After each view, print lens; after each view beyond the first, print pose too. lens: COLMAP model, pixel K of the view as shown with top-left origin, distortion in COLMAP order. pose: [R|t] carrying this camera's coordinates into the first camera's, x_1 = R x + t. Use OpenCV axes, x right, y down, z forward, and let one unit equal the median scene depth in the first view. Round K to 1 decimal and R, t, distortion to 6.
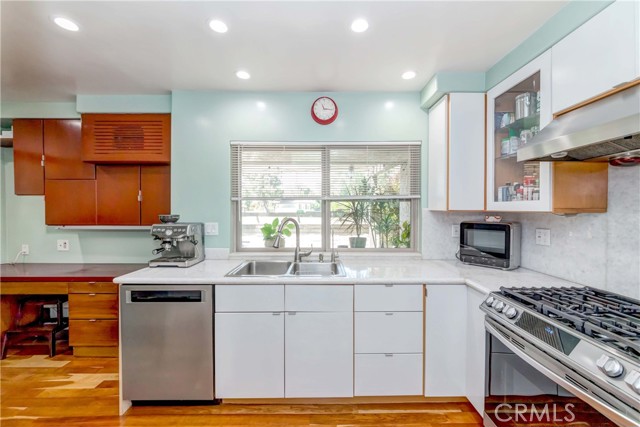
lens RADIAL K [[259.7, 0, 324.8], [0, 259.7, 210.5], [0, 0, 1]] dist [0.001873, 0.000415]
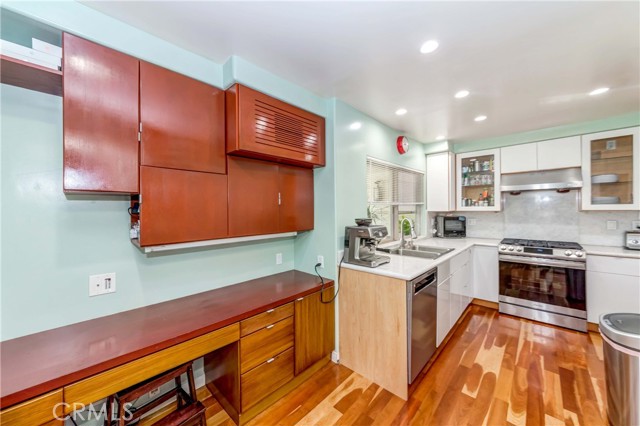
lens RADIAL K [[229.5, 0, 313.1], [0, 229.5, 210.3], [0, 0, 1]] dist [-0.004518, 0.001864]
pose [[0.714459, -0.010428, 0.699600, -1.270949], [0.019492, 0.999797, -0.005003, -0.014803], [-0.699406, 0.017211, 0.714517, 0.421175]]
